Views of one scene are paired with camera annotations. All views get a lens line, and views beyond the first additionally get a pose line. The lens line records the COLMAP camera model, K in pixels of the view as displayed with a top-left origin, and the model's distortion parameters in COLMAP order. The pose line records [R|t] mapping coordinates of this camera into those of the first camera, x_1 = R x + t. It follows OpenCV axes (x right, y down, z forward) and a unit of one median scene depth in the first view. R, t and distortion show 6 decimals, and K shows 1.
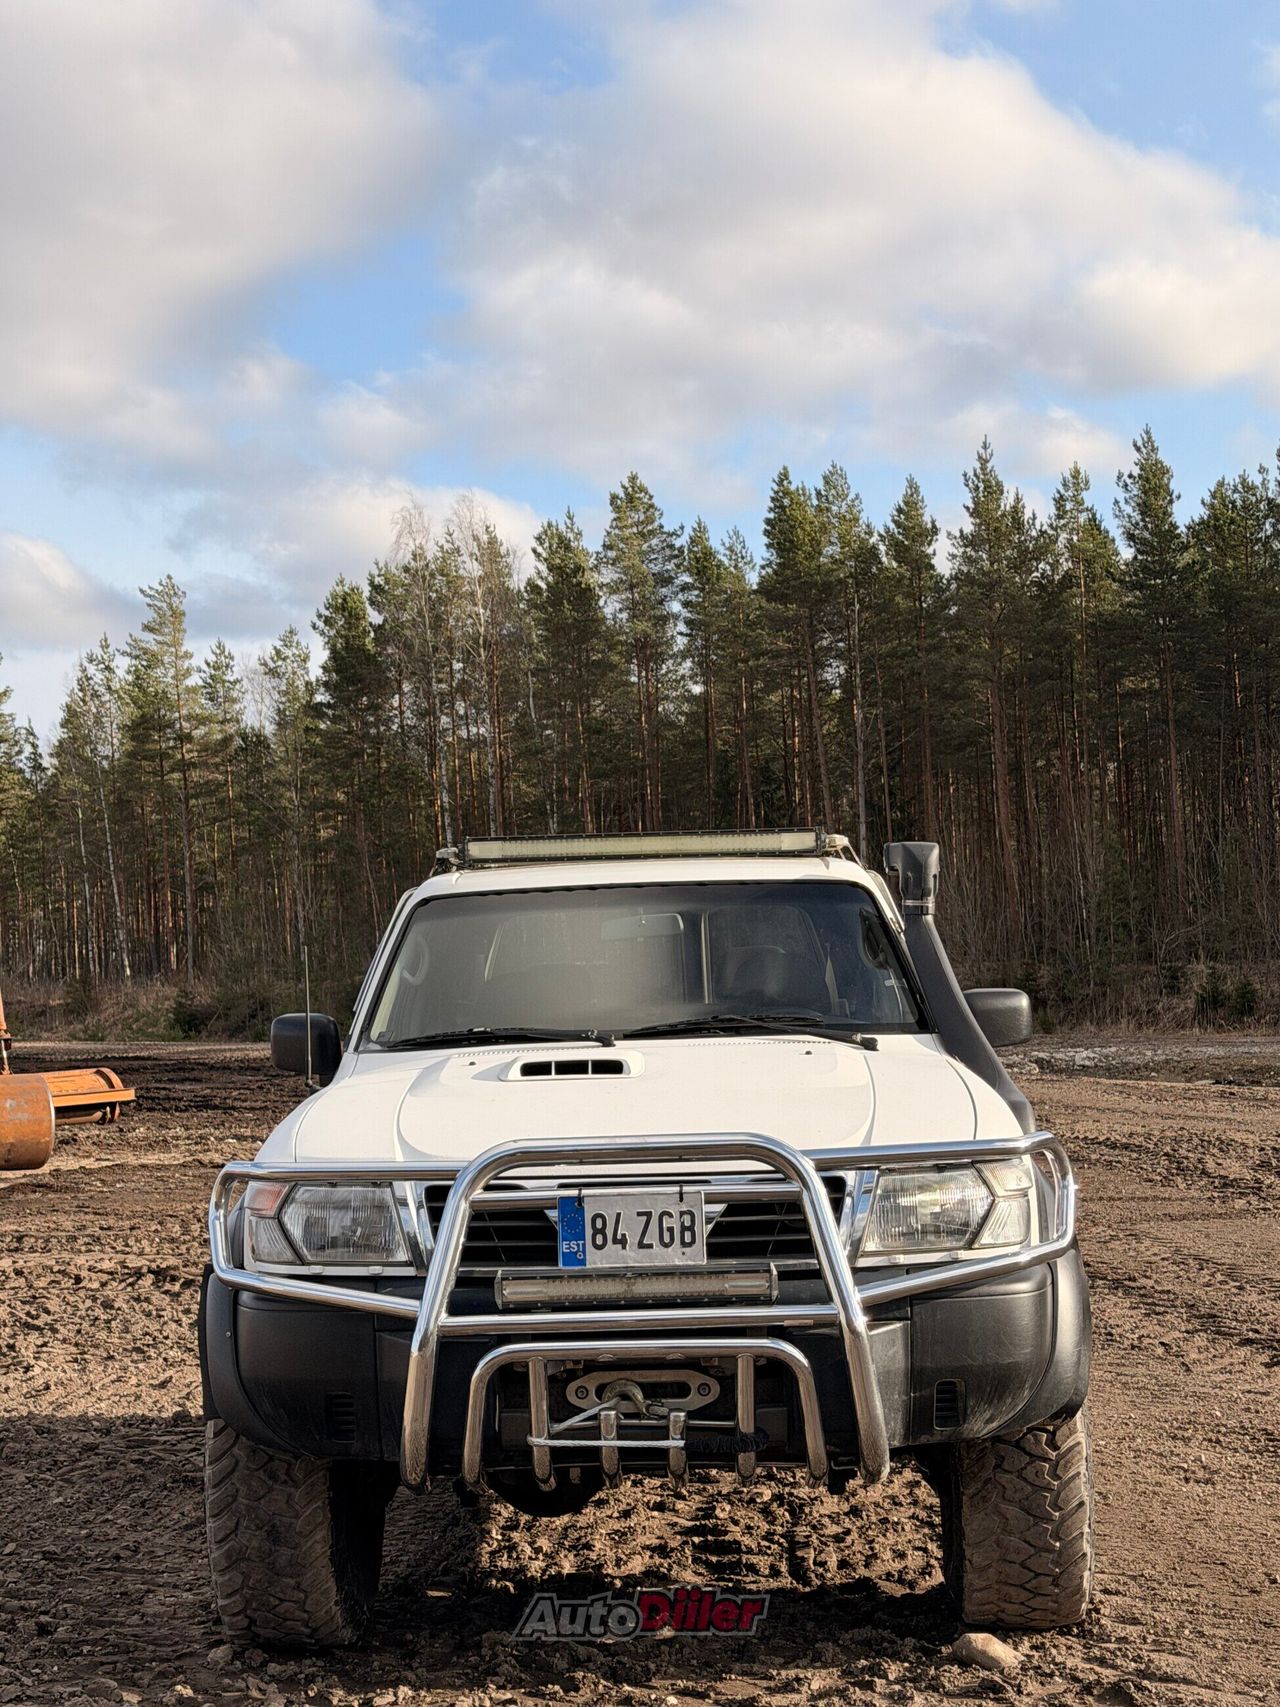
lens RADIAL K [[2714.9, 0, 640.4], [0, 2714.9, 854.5], [0, 0, 1]] dist [0.179087, 0.000000]
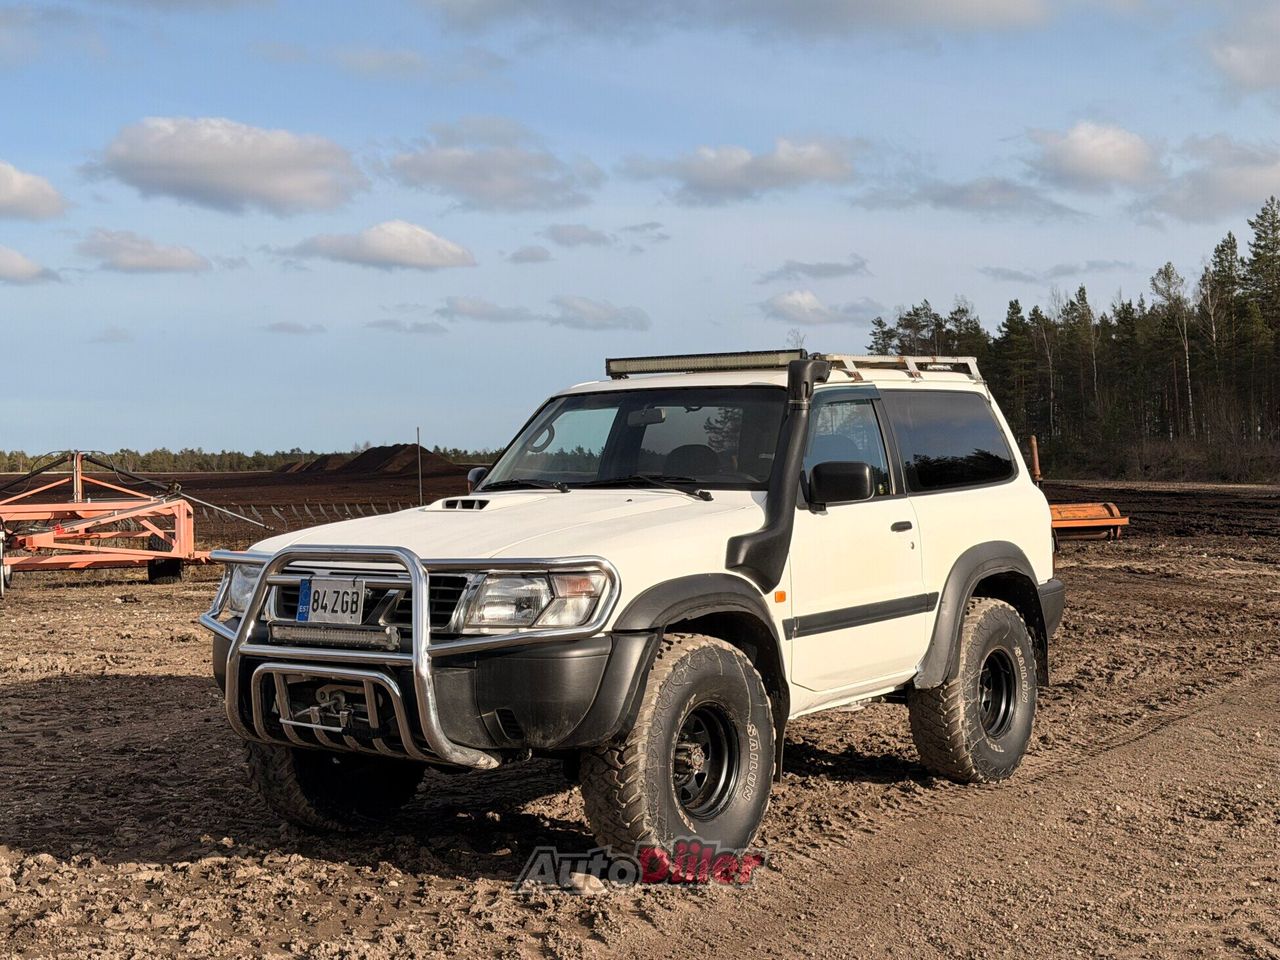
lens RADIAL K [[1800.4, 0, 641.3], [0, 1800.4, 478.7], [0, 0, 1]] dist [0.110586, 0.000000]
pose [[0.830114, 0.026971, -0.556941, 0.759885], [0.010316, 0.997916, 0.063702, -0.004183], [0.557498, -0.058626, 0.828105, 0.201542]]
